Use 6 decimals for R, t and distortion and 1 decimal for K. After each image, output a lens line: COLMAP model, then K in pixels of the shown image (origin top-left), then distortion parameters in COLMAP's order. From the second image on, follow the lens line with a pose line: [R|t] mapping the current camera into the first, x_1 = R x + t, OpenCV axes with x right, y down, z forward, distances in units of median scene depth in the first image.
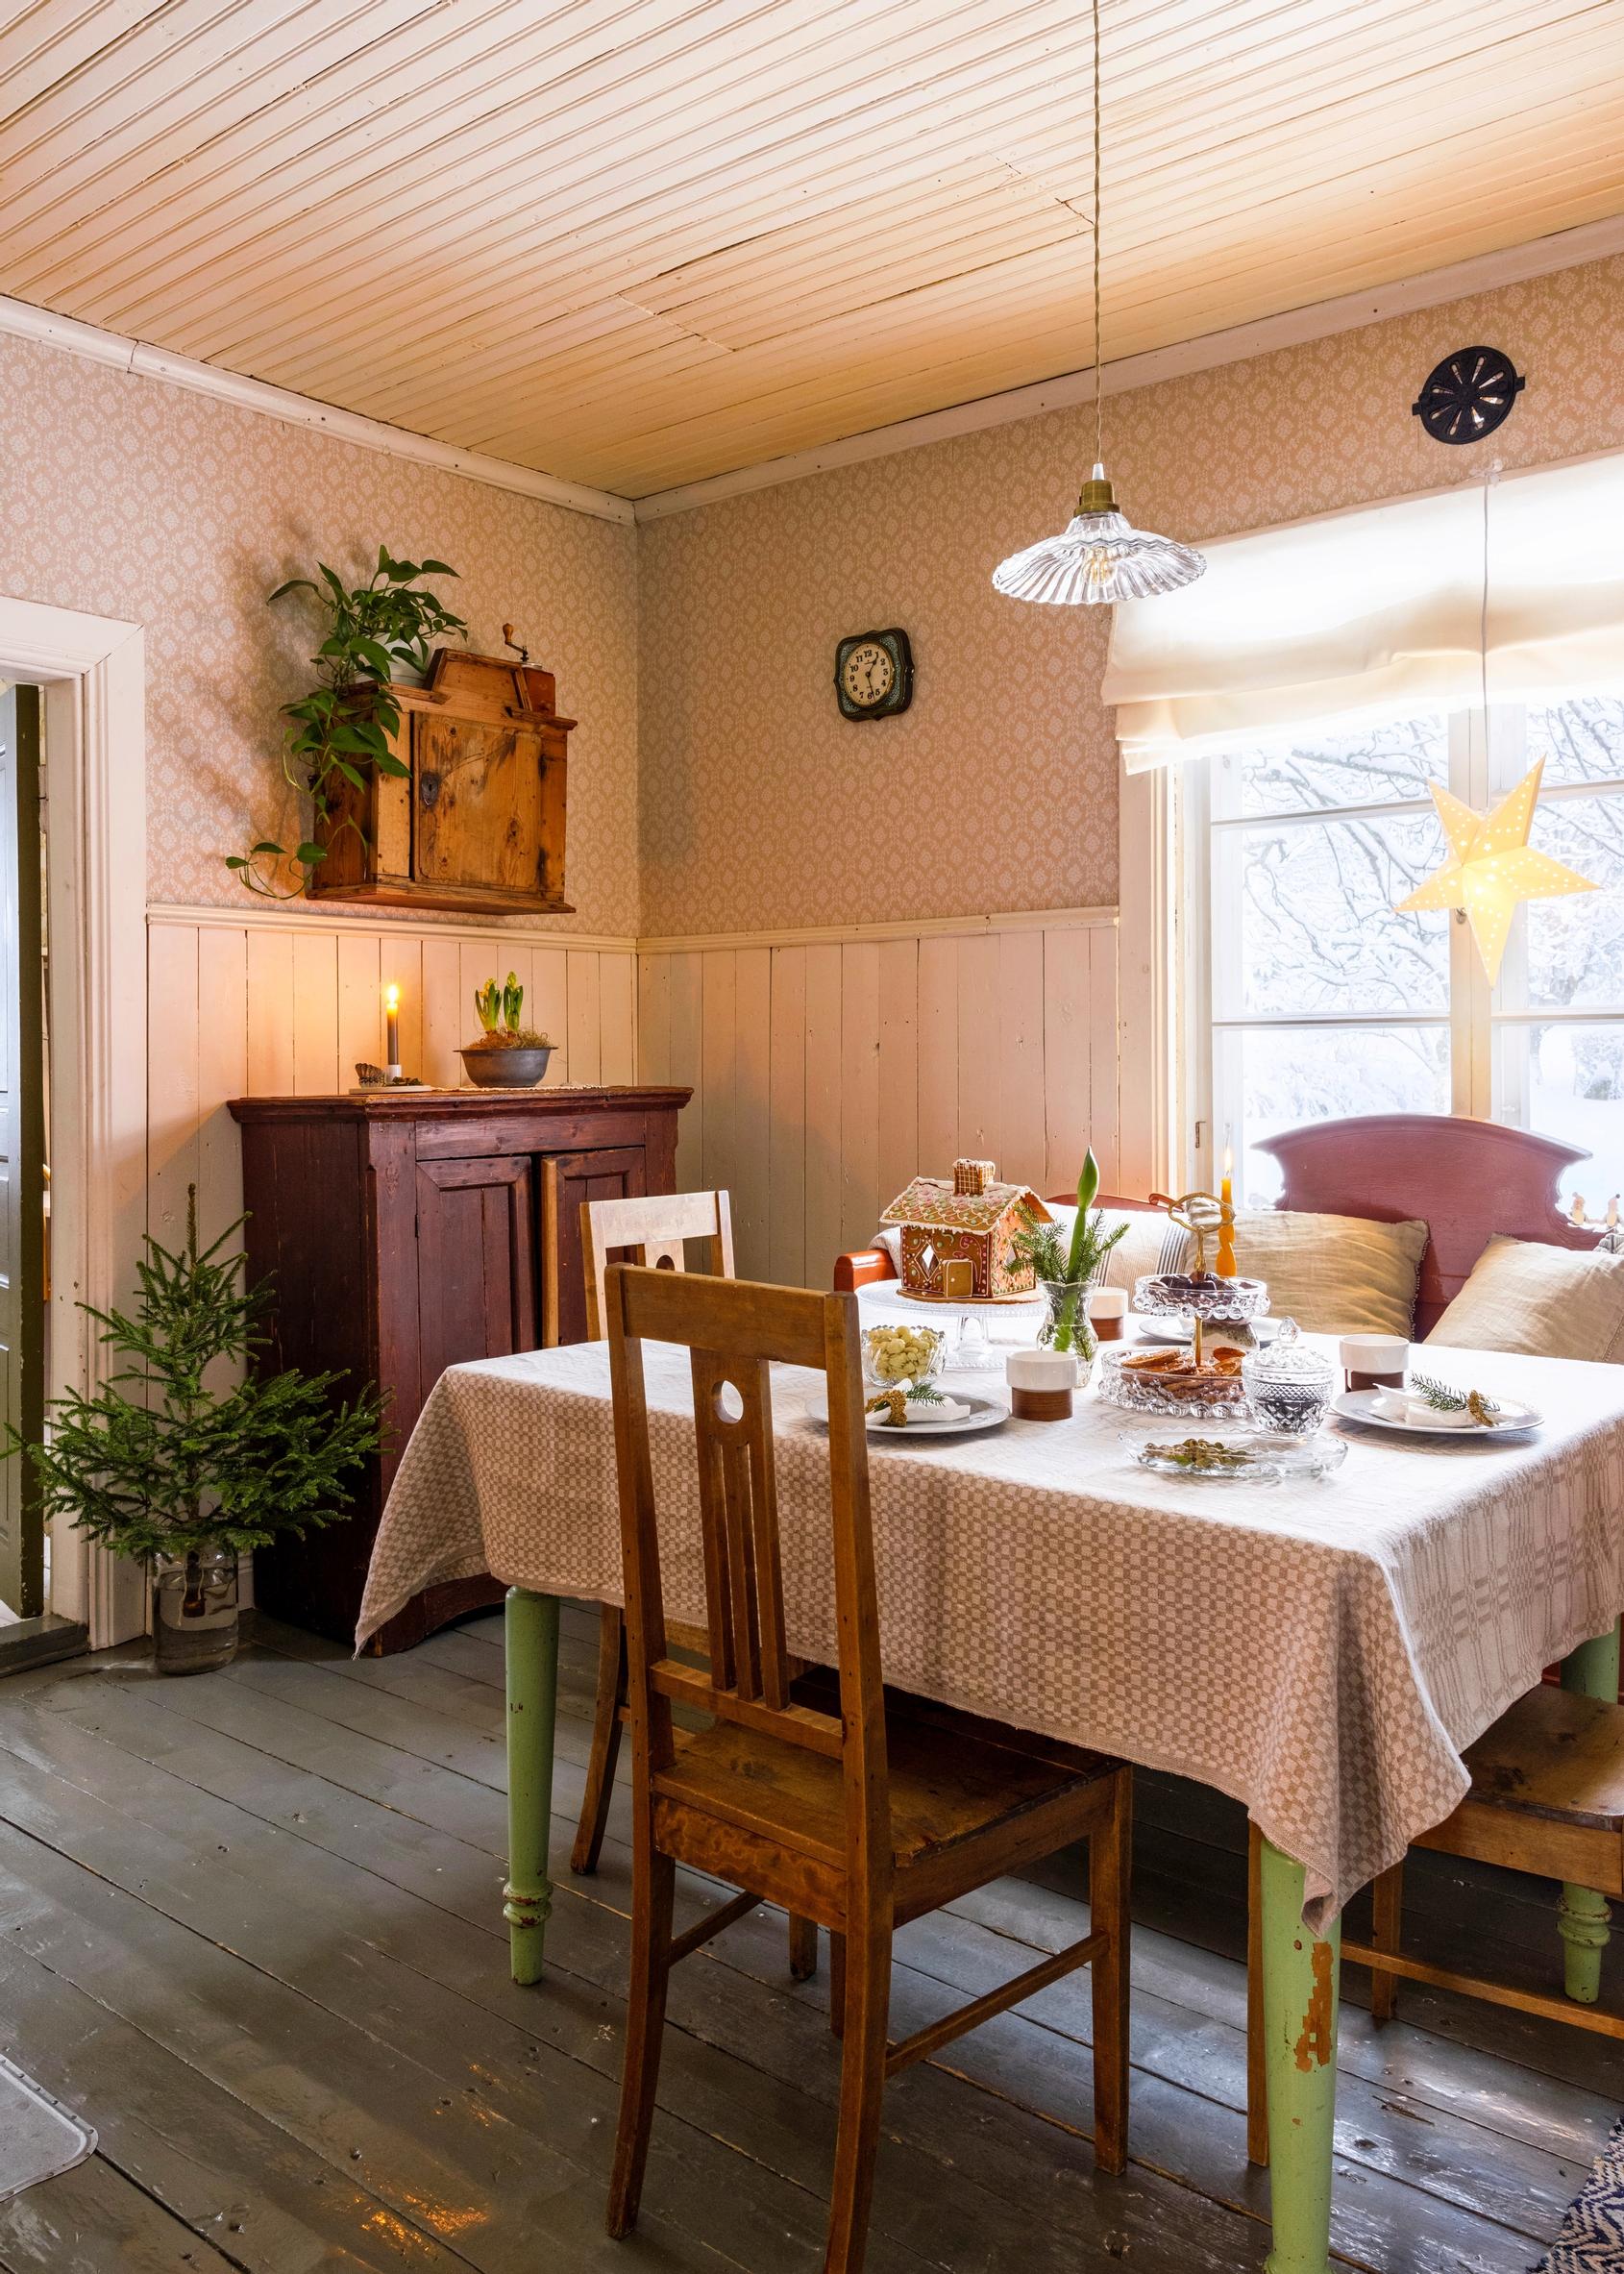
lens RADIAL K [[1728.4, 0, 818.7], [0, 1728.4, 942.9], [0, 0, 1]] dist [0.002576, 0.000193]
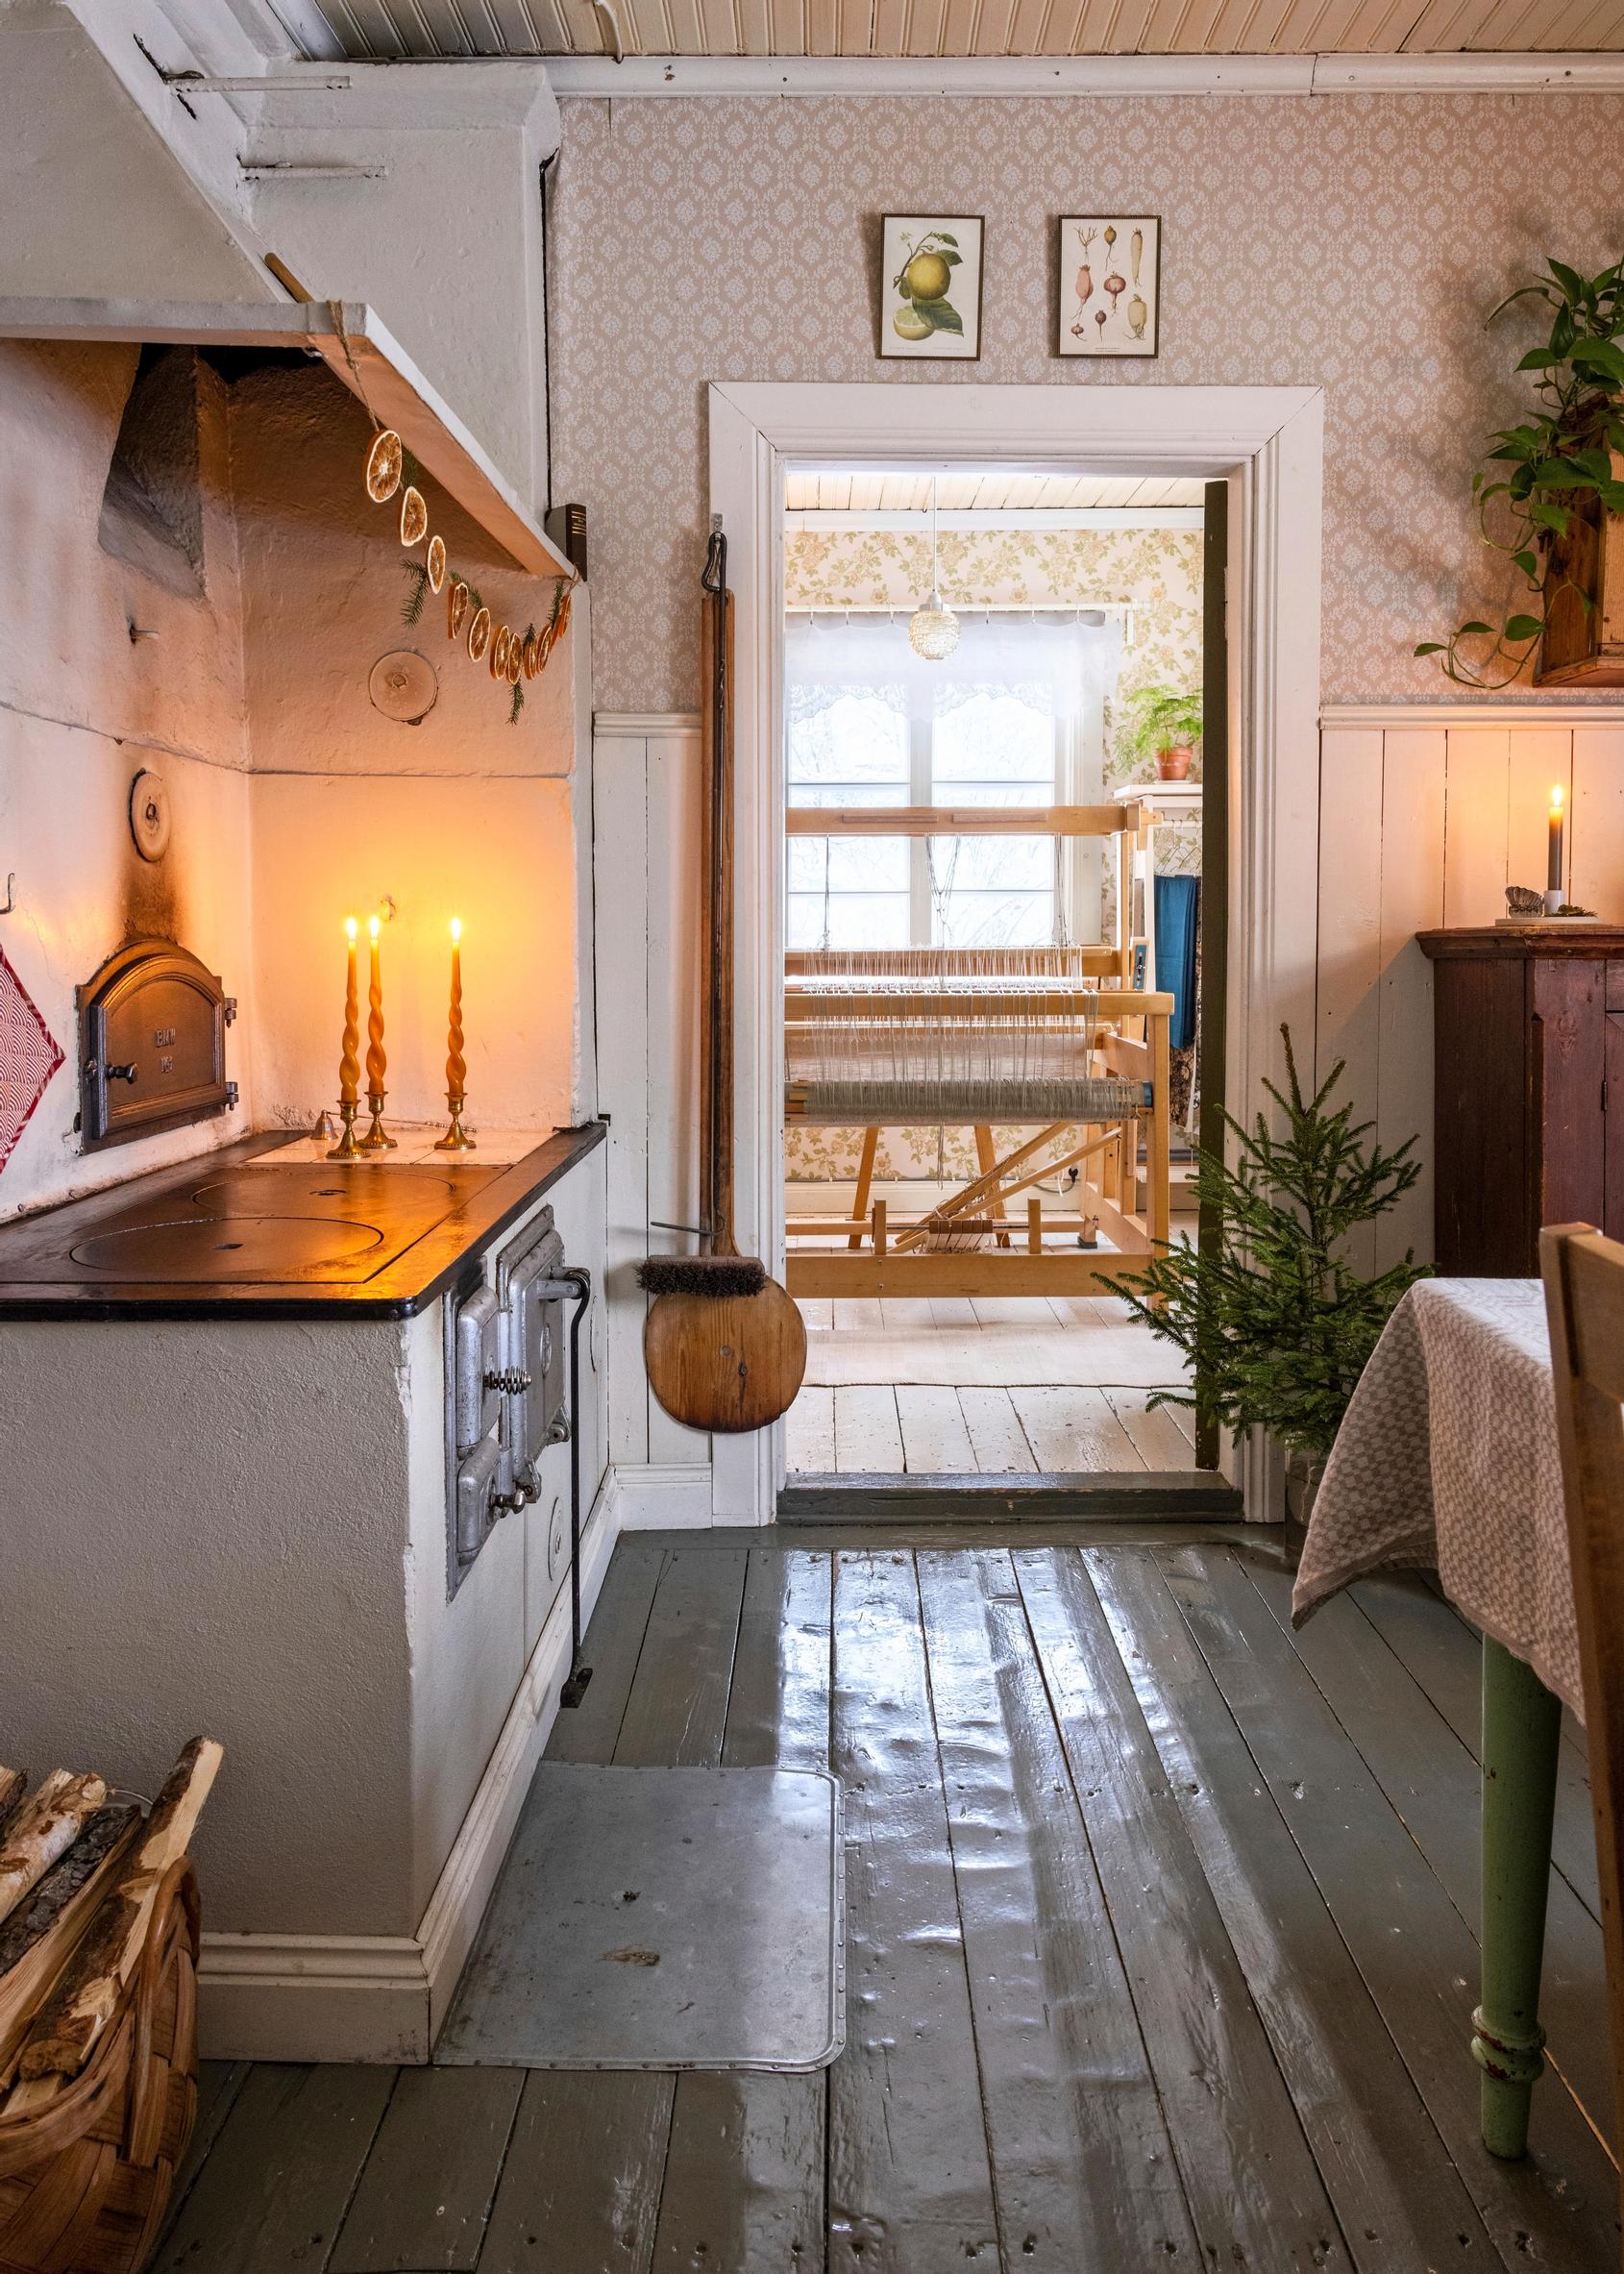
lens RADIAL K [[1728.4, 0, 818.7], [0, 1728.4, 942.9], [0, 0, 1]] dist [0.002576, 0.000193]
pose [[0.629924, 0.017183, -0.776467, 0.126740], [0.046187, 0.997157, 0.059537, 0.031291], [0.775282, -0.073366, 0.627339, 0.231877]]
